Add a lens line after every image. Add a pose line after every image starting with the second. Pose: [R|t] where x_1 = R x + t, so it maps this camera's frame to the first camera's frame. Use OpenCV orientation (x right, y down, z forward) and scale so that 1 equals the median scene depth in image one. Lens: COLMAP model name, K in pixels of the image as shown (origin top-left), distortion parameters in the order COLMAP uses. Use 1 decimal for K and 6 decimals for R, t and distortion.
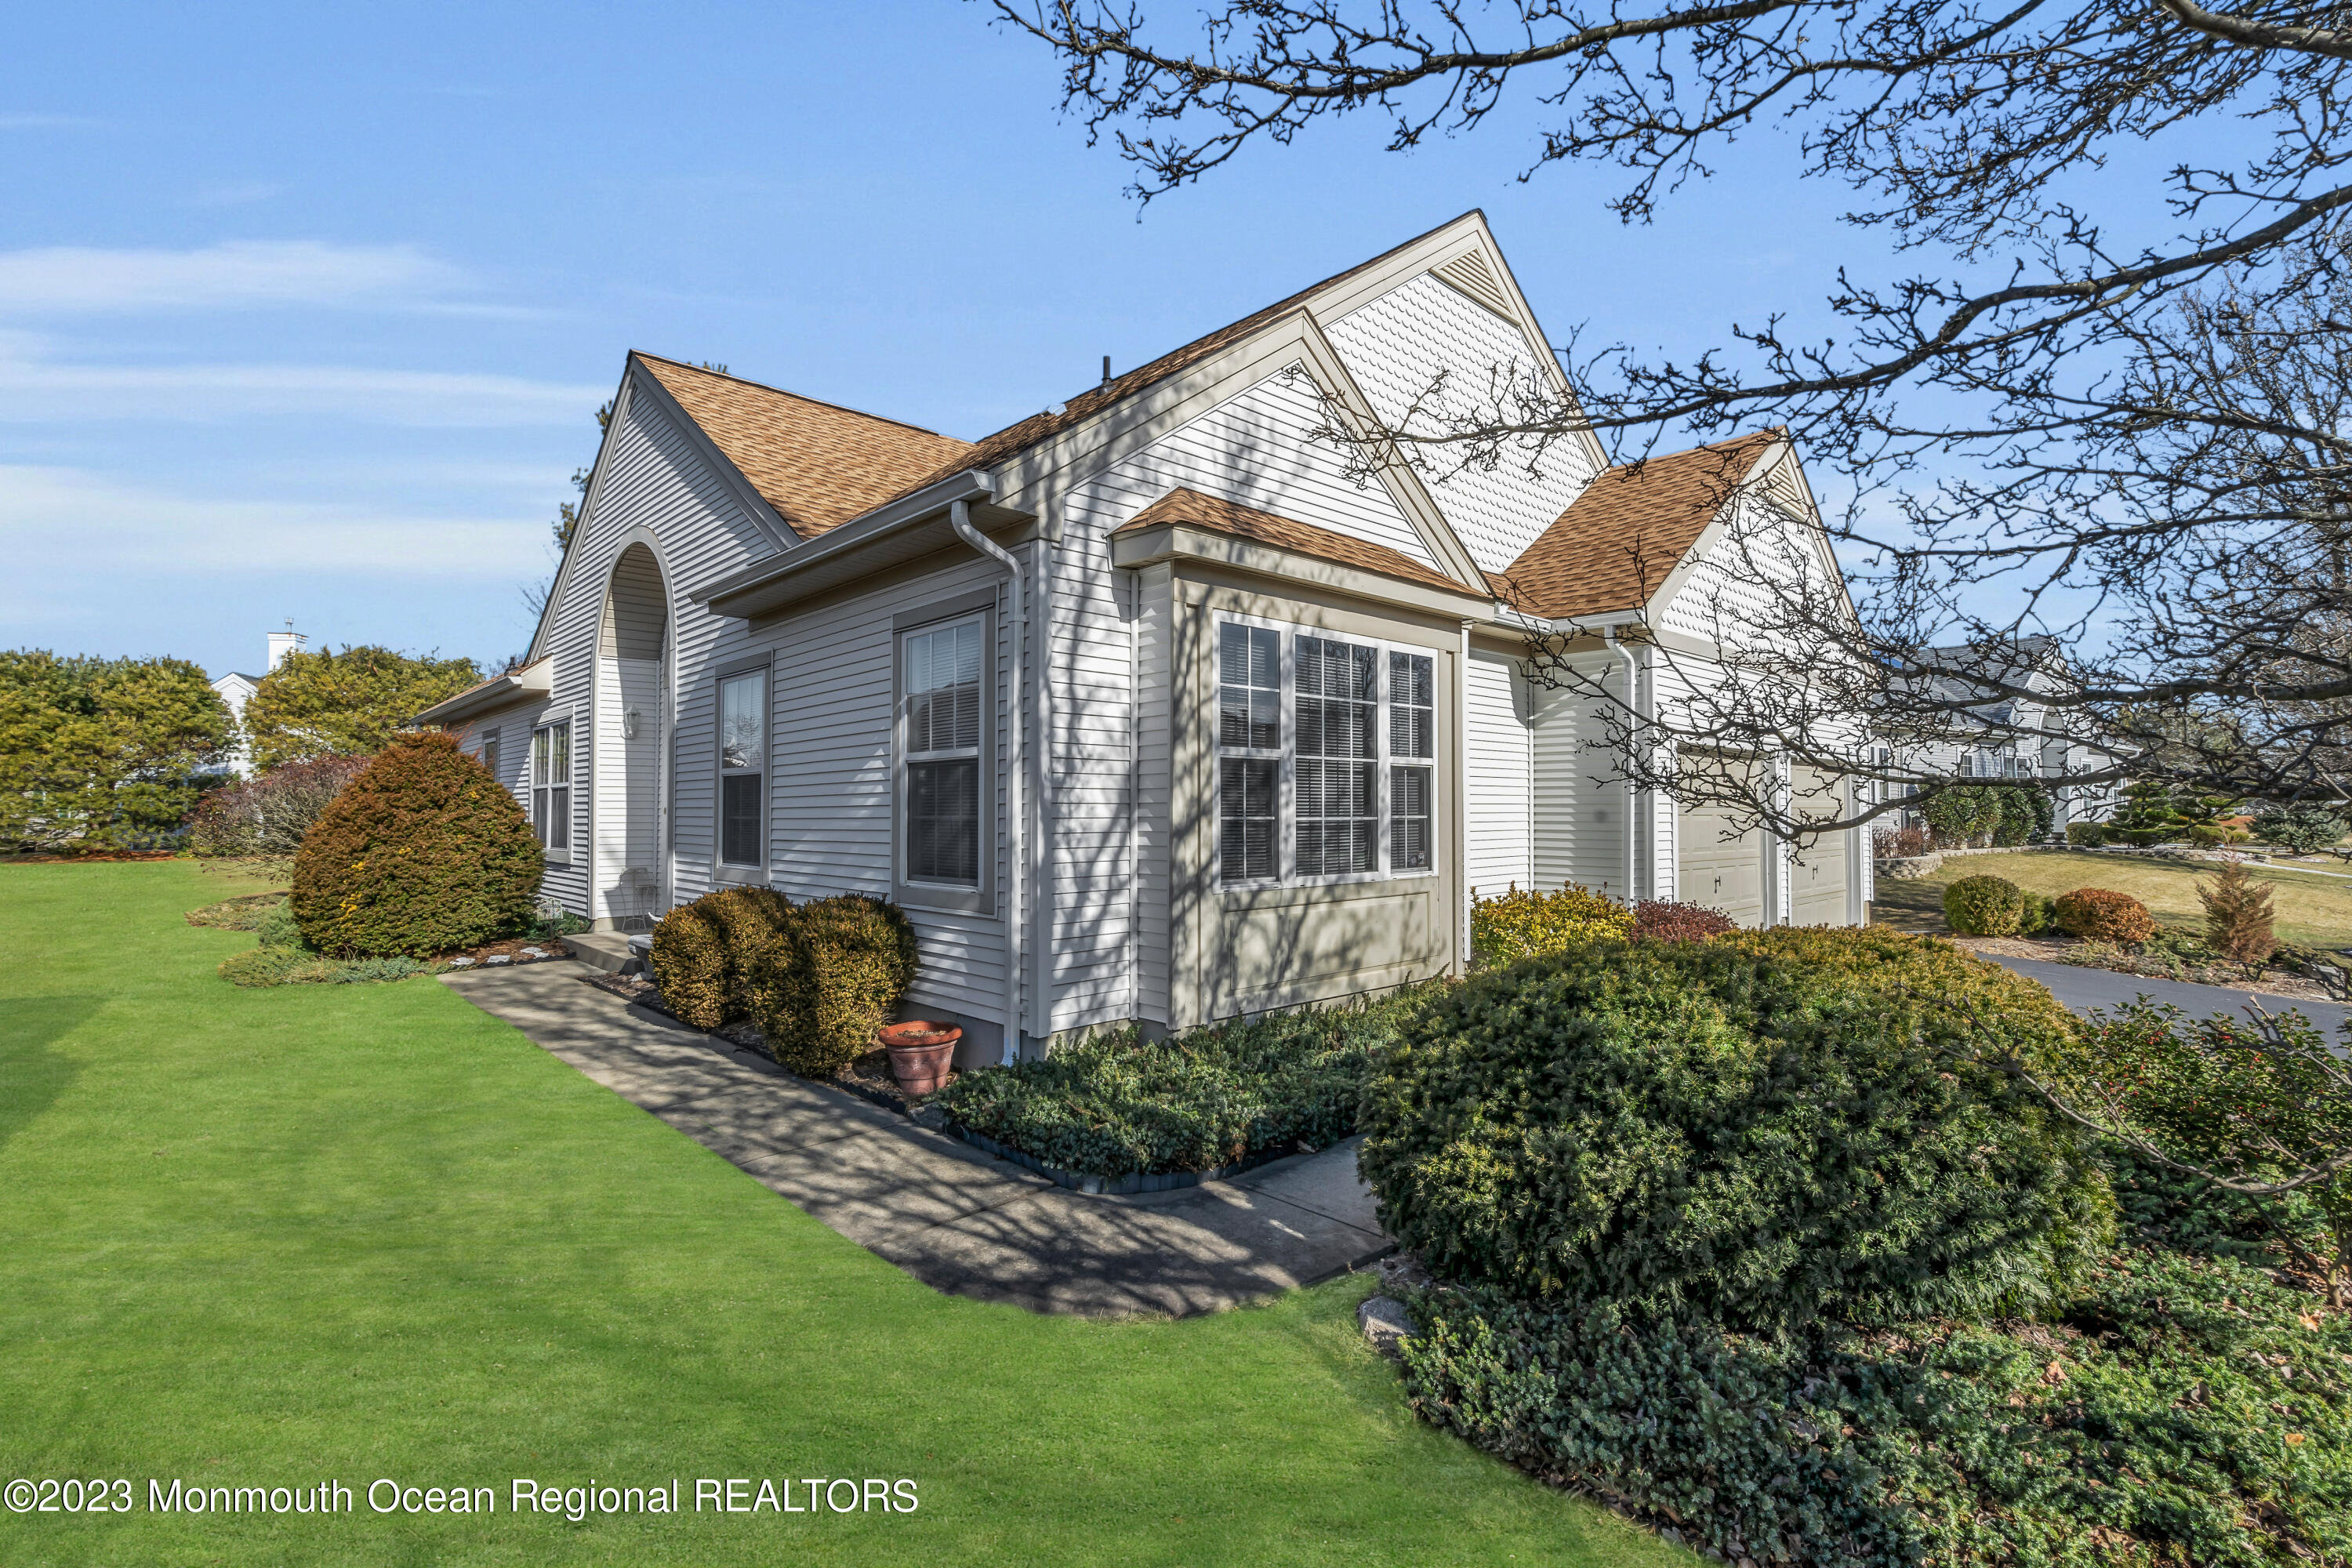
lens RADIAL K [[1089.9, 0, 1176.9], [0, 1089.9, 793.0], [0, 0, 1]] dist [-0.000803, -0.000008]
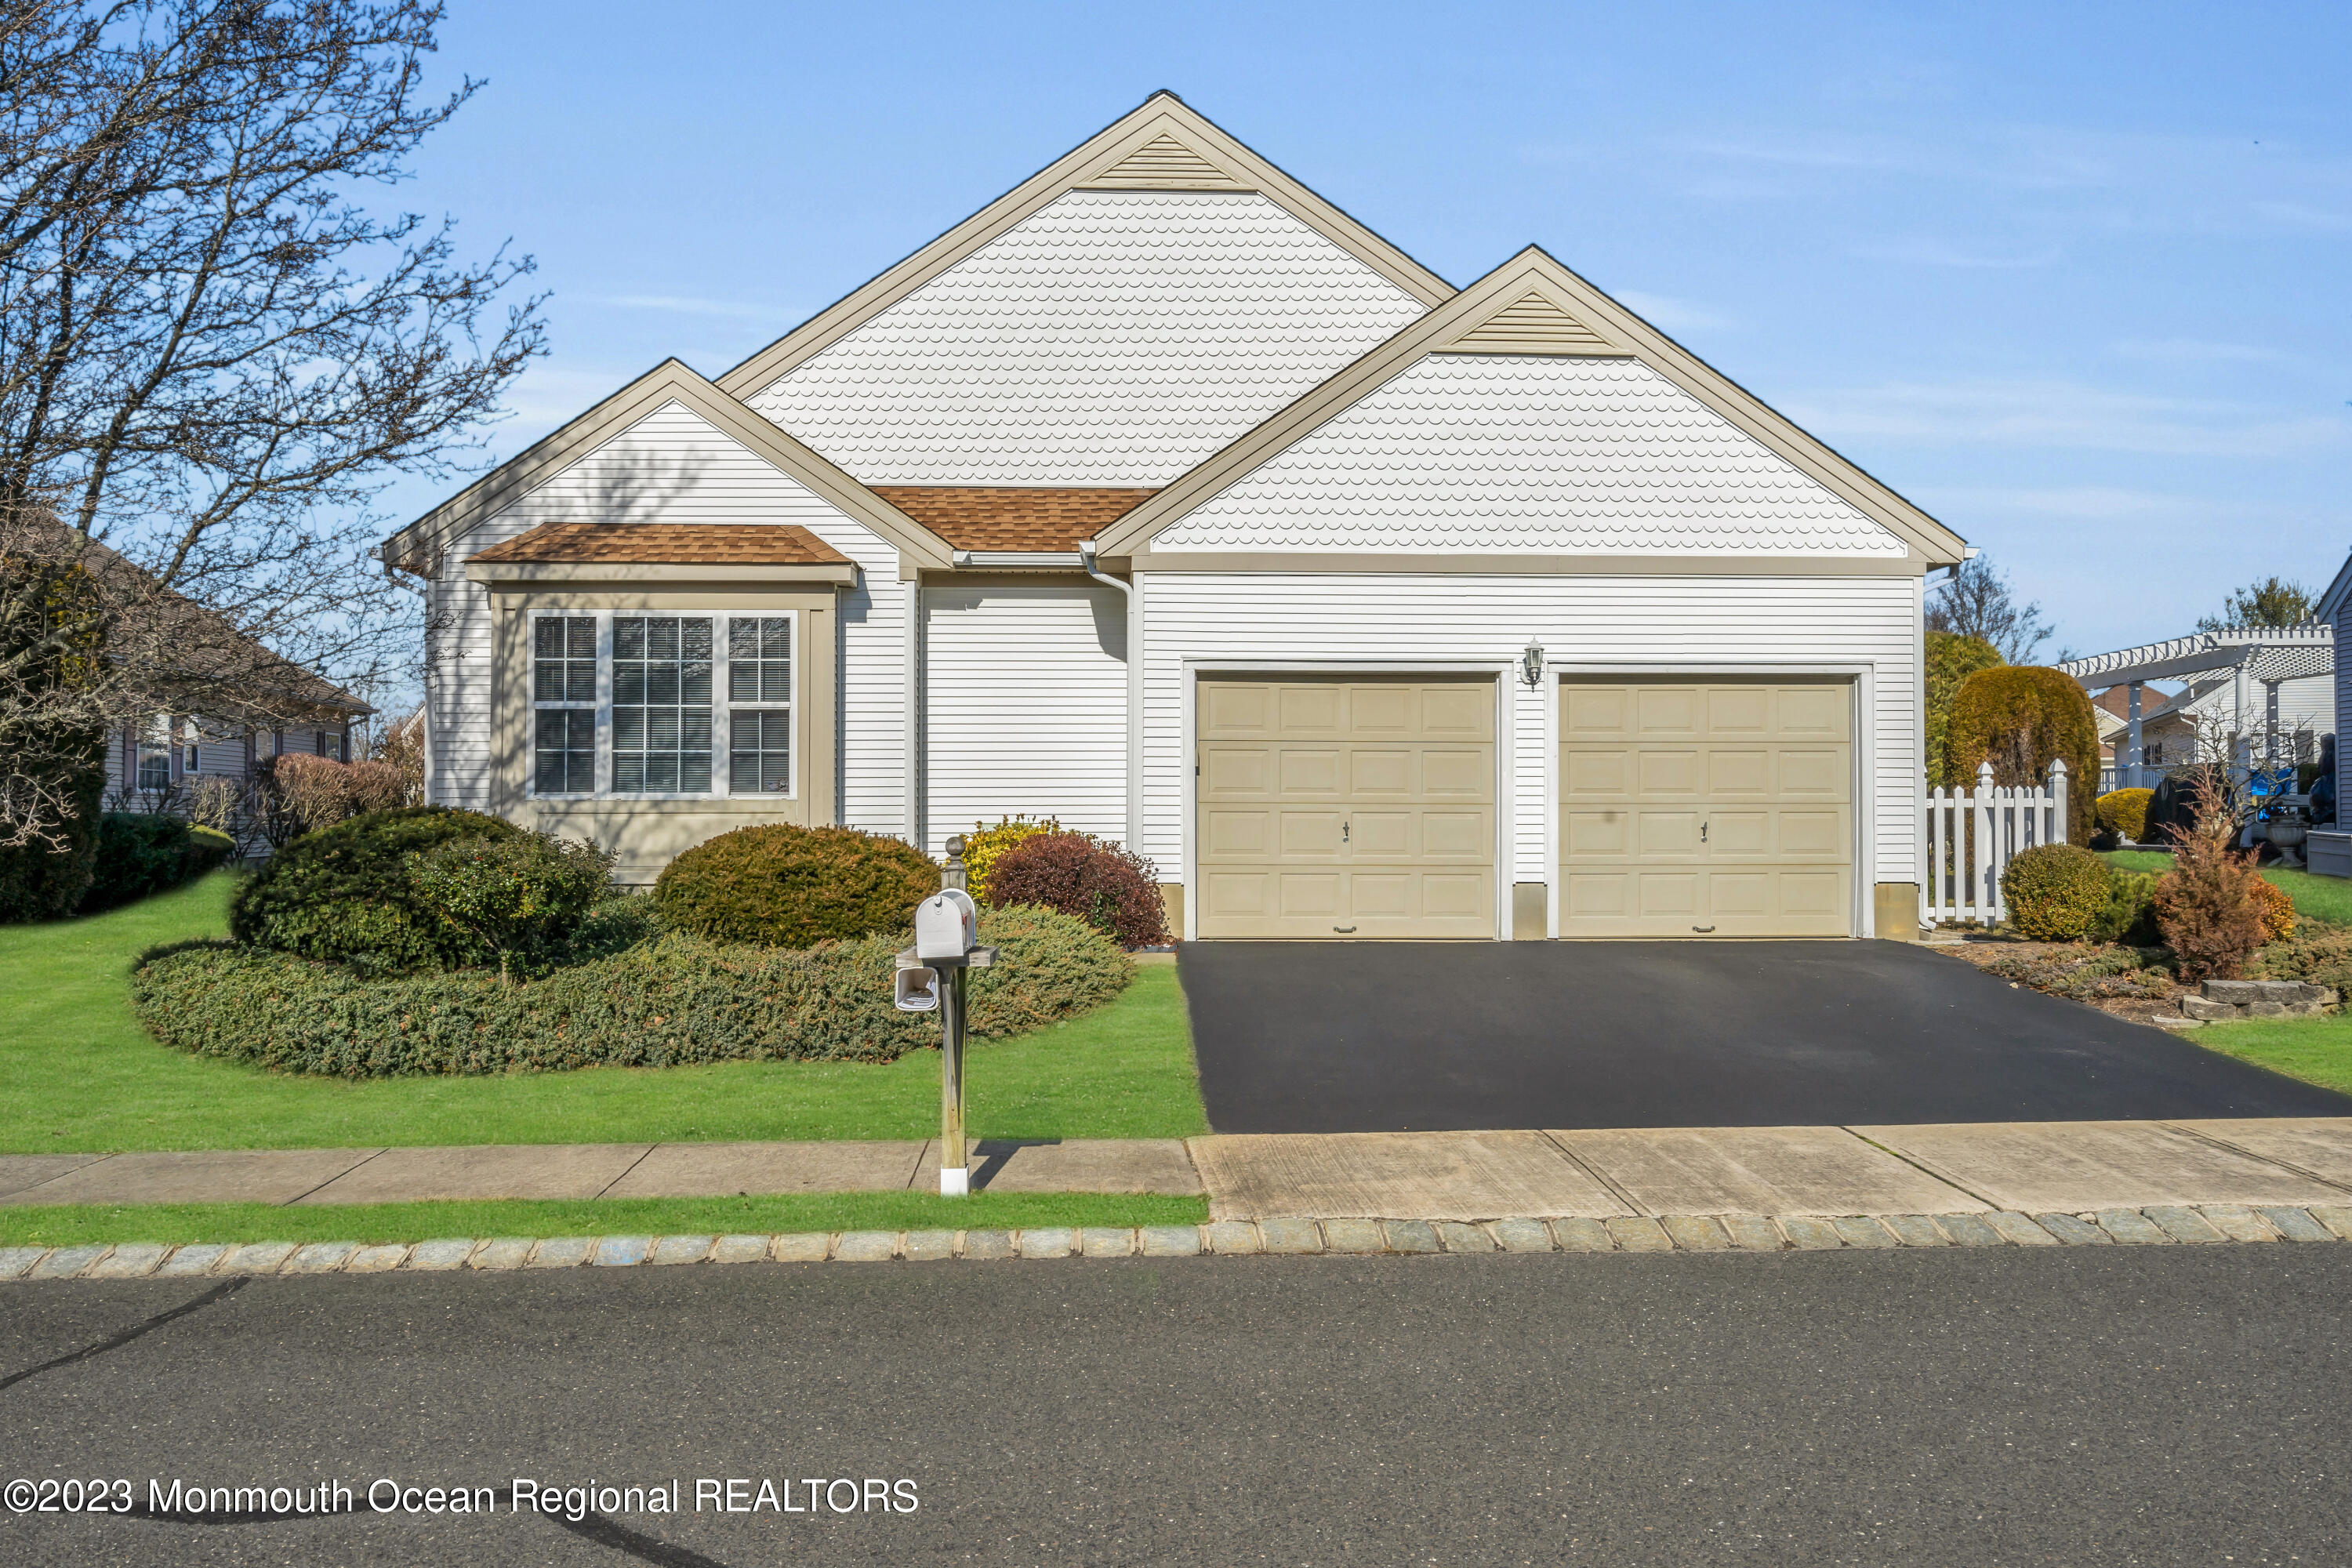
lens RADIAL K [[1809.1, 0, 1179.5], [0, 1809.1, 787.3], [0, 0, 1]] dist [0.013340, 0.001157]
pose [[0.749641, -0.009175, -0.661781, 2.133749], [0.014223, 0.999896, 0.002248, 0.073326], [0.661692, -0.011098, 0.749694, -0.244616]]
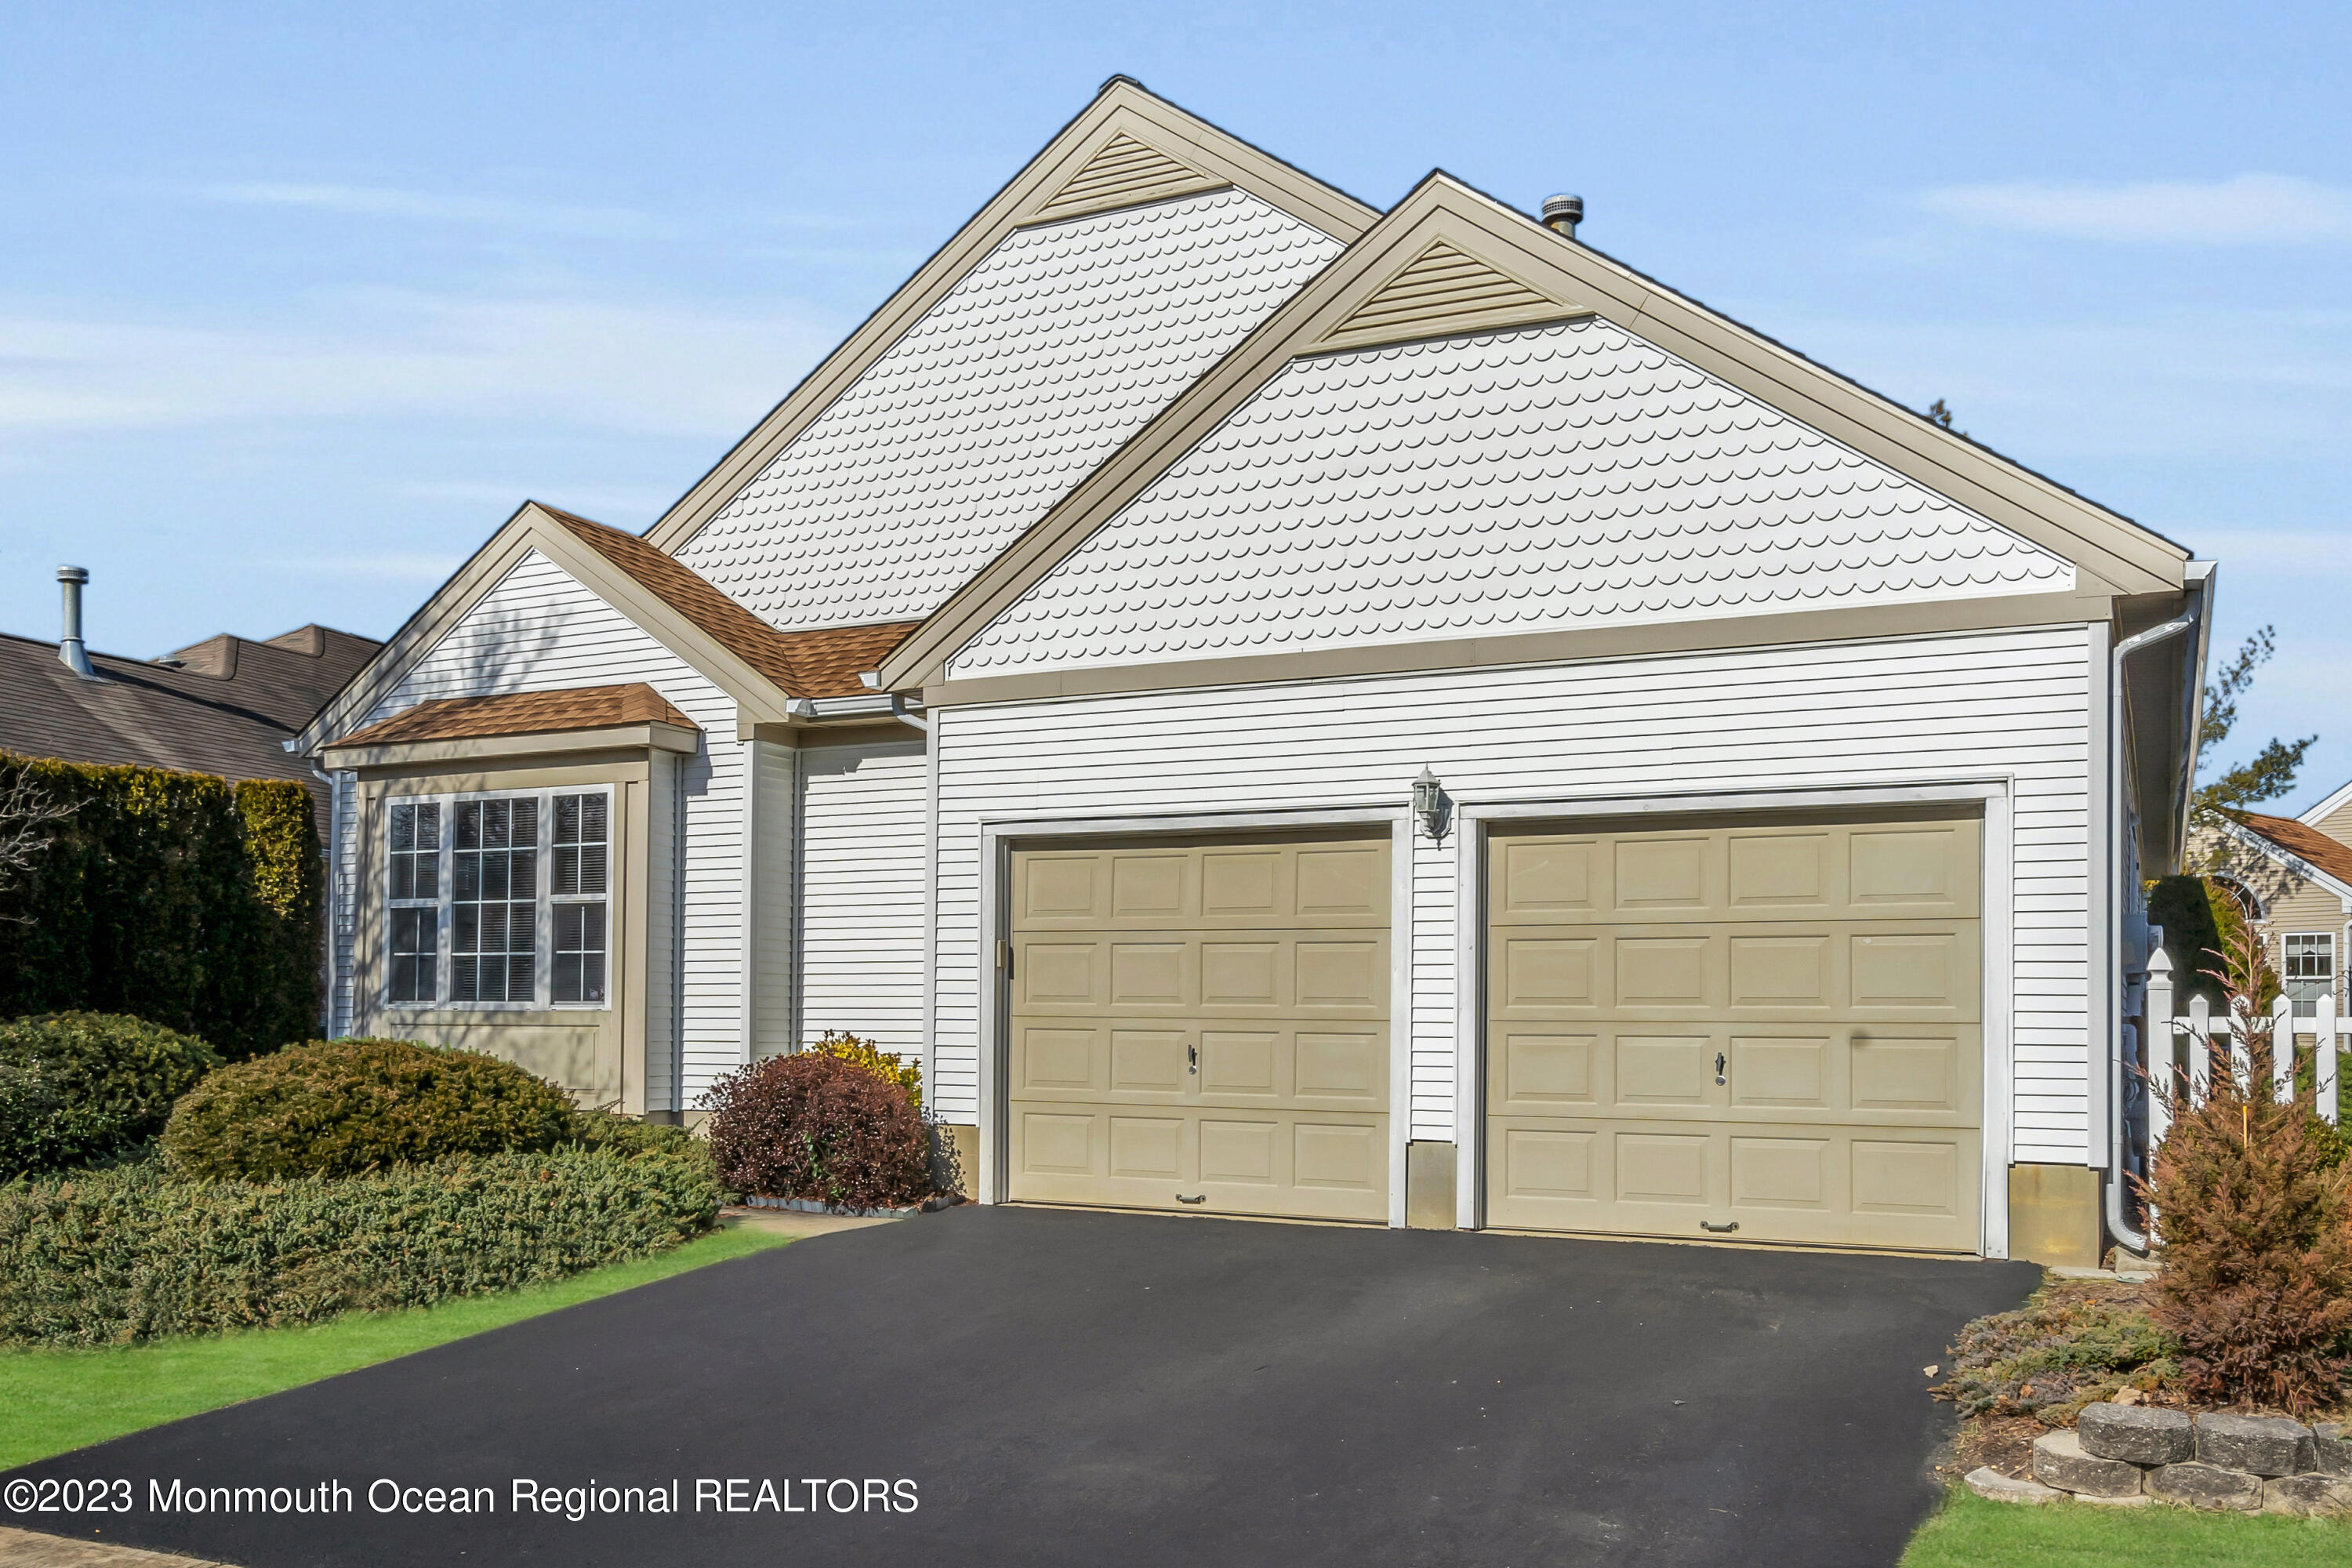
lens RADIAL K [[1934.0, 0, 1190.2], [0, 1934.0, 989.0], [0, 0, 1]] dist [0.008531, 0.005254]
pose [[0.353893, -0.016794, -0.935135, 2.375610], [0.011056, 0.999844, -0.013772, 0.098830], [0.935220, -0.005465, 0.354024, 0.988781]]
